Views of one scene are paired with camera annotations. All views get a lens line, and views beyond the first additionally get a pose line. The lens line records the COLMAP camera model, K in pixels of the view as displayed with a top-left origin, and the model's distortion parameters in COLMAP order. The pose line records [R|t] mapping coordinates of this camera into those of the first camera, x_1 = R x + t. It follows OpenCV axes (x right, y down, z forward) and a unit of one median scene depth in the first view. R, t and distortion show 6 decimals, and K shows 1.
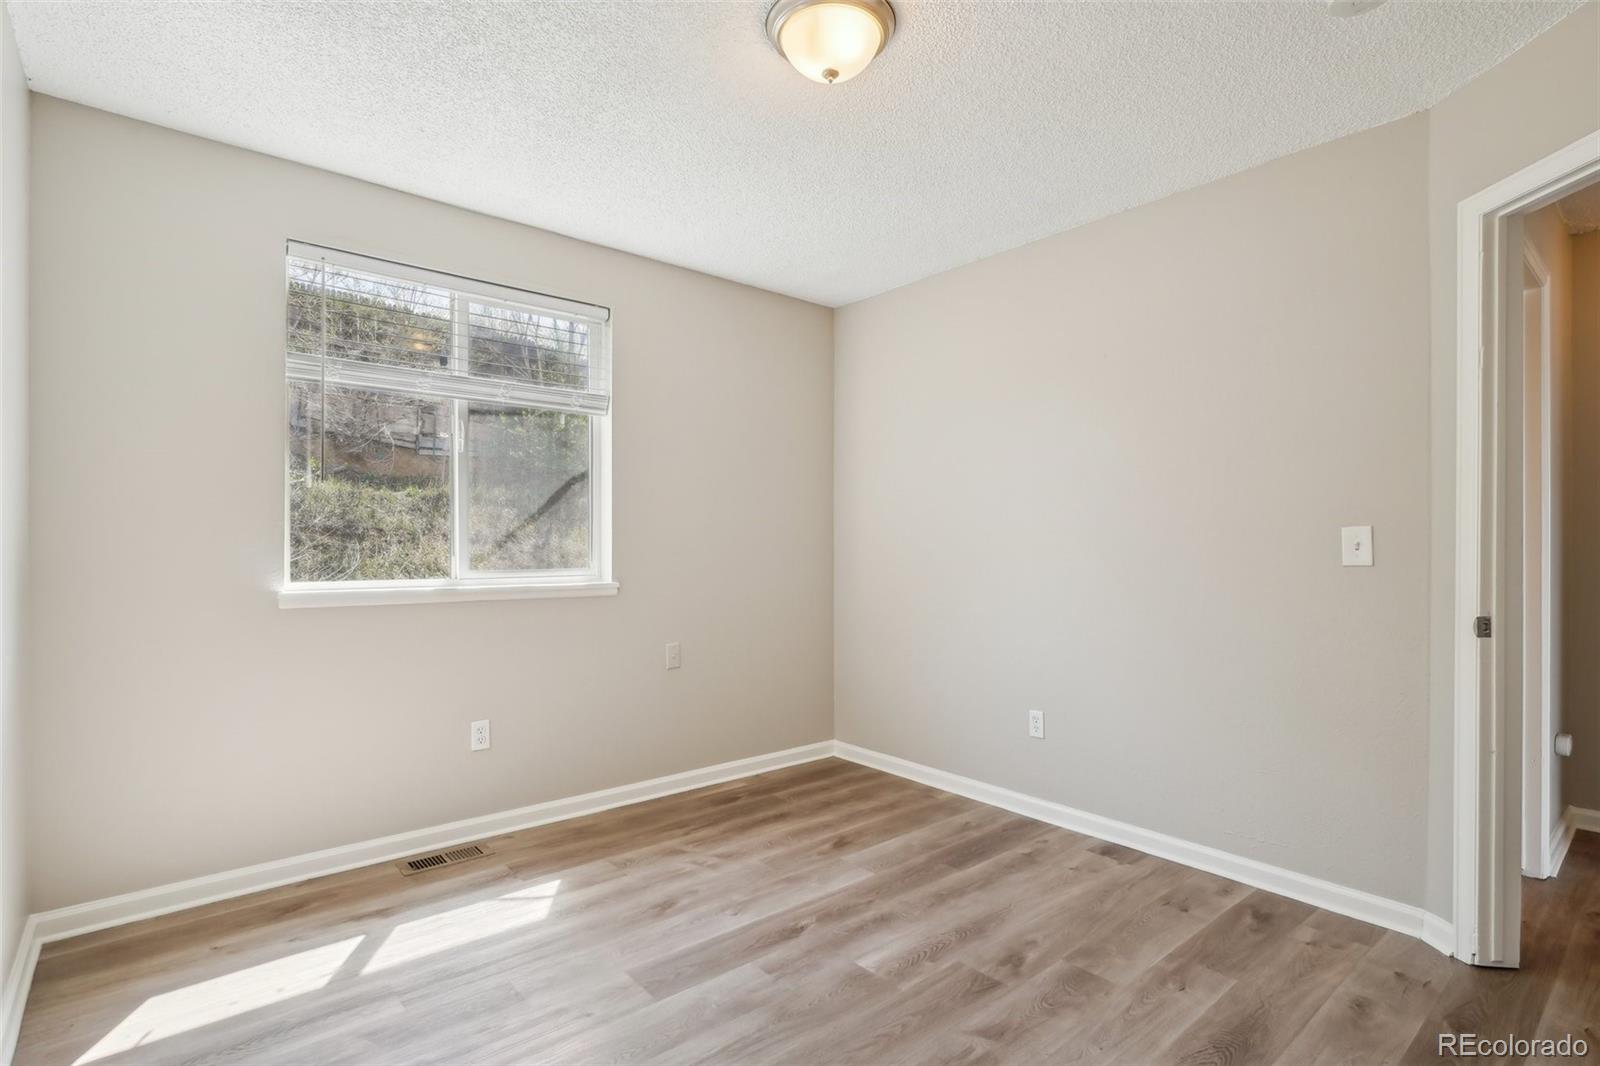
lens RADIAL K [[776.7, 0, 798.0], [0, 776.7, 541.1], [0, 0, 1]] dist [0.000711, 0.000489]
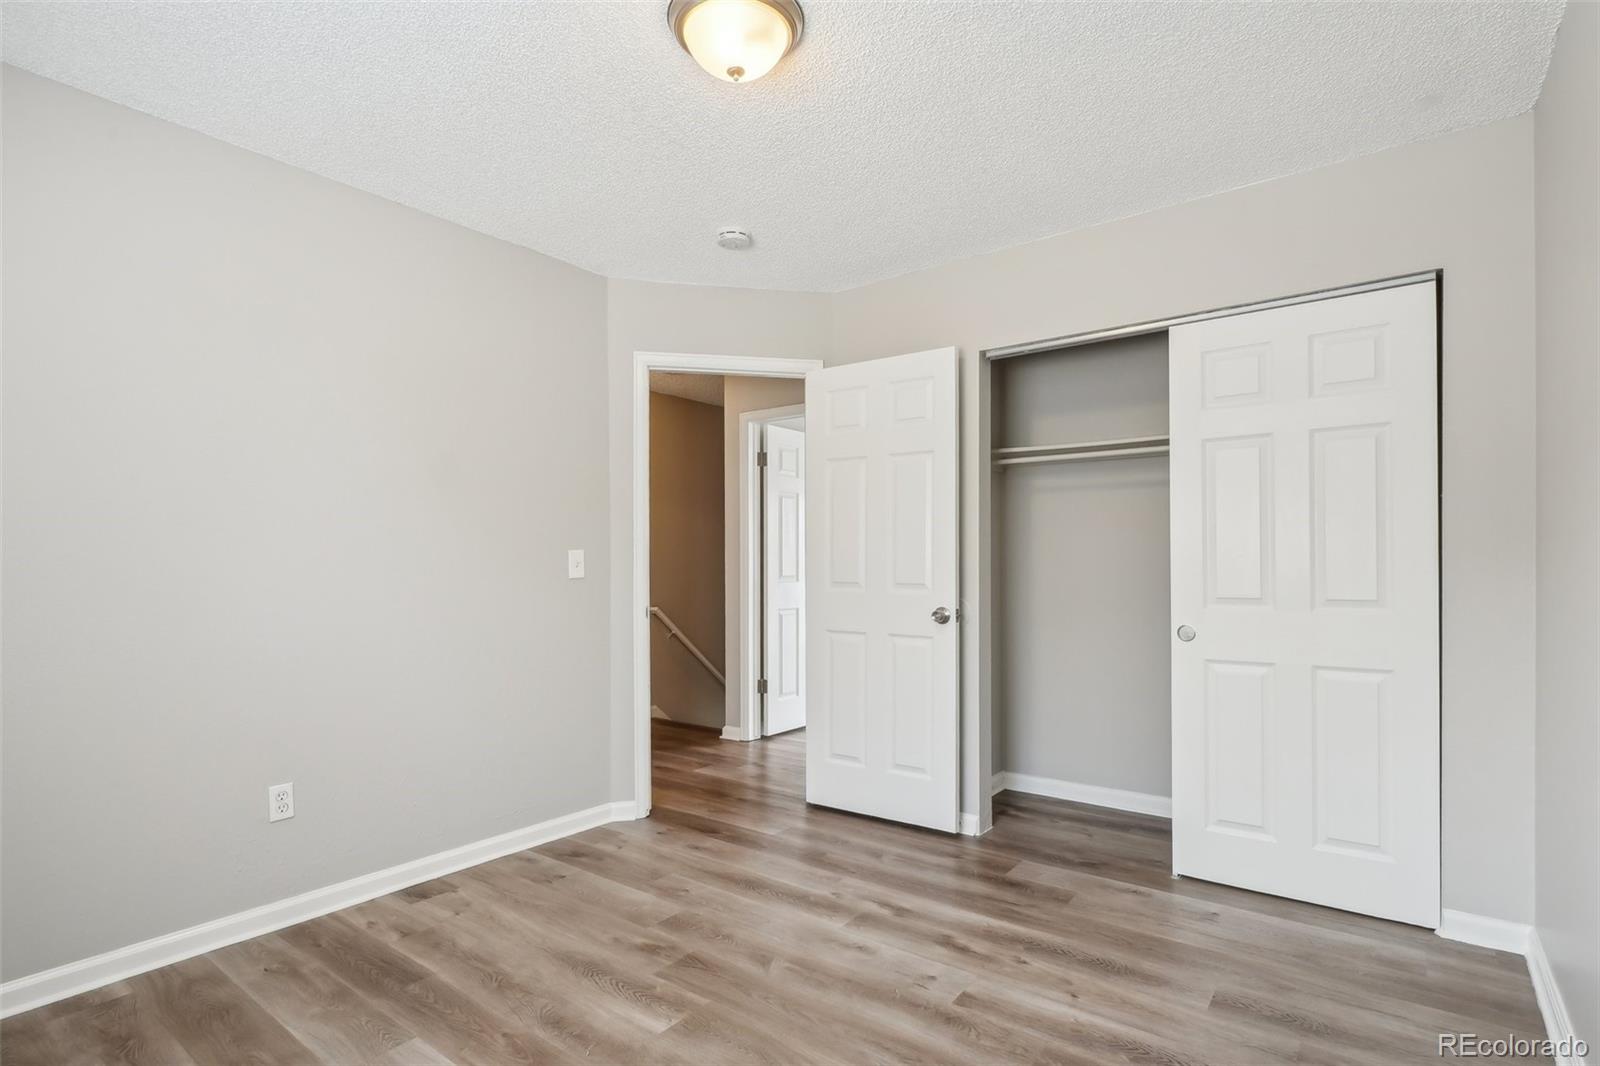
lens RADIAL K [[783.8, 0, 799.9], [0, 783.8, 571.1], [0, 0, 1]] dist [-0.004836, -0.000124]
pose [[-0.212535, -0.007806, 0.977122, -0.651222], [0.000500, 0.999967, 0.008098, 0.007101], [-0.977153, 0.002209, -0.212524, 0.813069]]
